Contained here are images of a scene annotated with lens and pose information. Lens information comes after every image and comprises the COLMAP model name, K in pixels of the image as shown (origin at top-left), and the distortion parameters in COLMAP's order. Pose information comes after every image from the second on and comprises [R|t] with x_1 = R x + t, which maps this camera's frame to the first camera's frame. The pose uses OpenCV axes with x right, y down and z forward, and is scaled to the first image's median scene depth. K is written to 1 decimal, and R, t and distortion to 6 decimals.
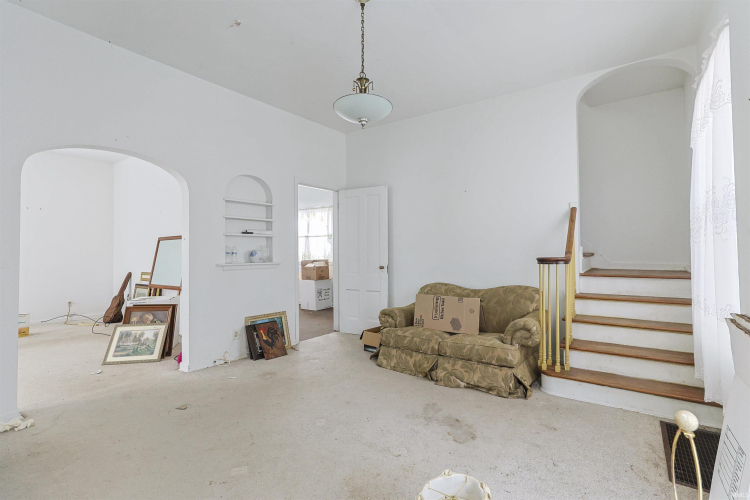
lens RADIAL K [[363.0, 0, 376.1], [0, 363.0, 244.1], [0, 0, 1]] dist [-0.010560, 0.000027]
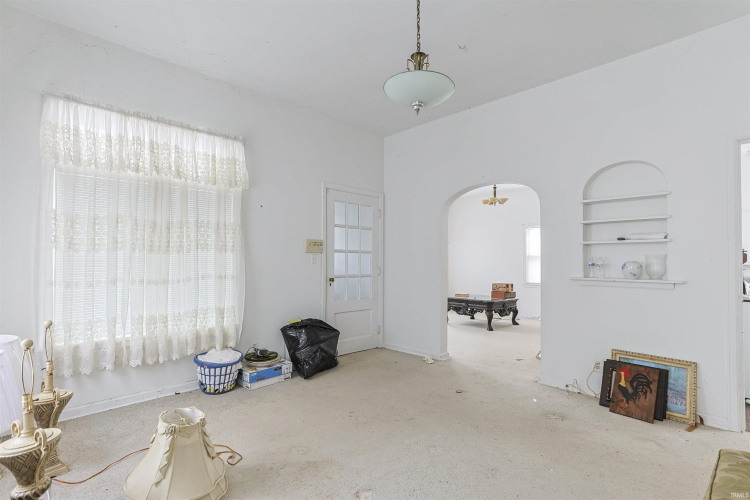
lens RADIAL K [[359.2, 0, 373.1], [0, 359.2, 255.0], [0, 0, 1]] dist [-0.018964, 0.011697]
pose [[-0.166546, -0.016934, -0.985888, 0.485148], [0.012197, 0.999741, -0.019232, 0.011267], [0.985958, -0.015228, -0.166297, 0.641104]]
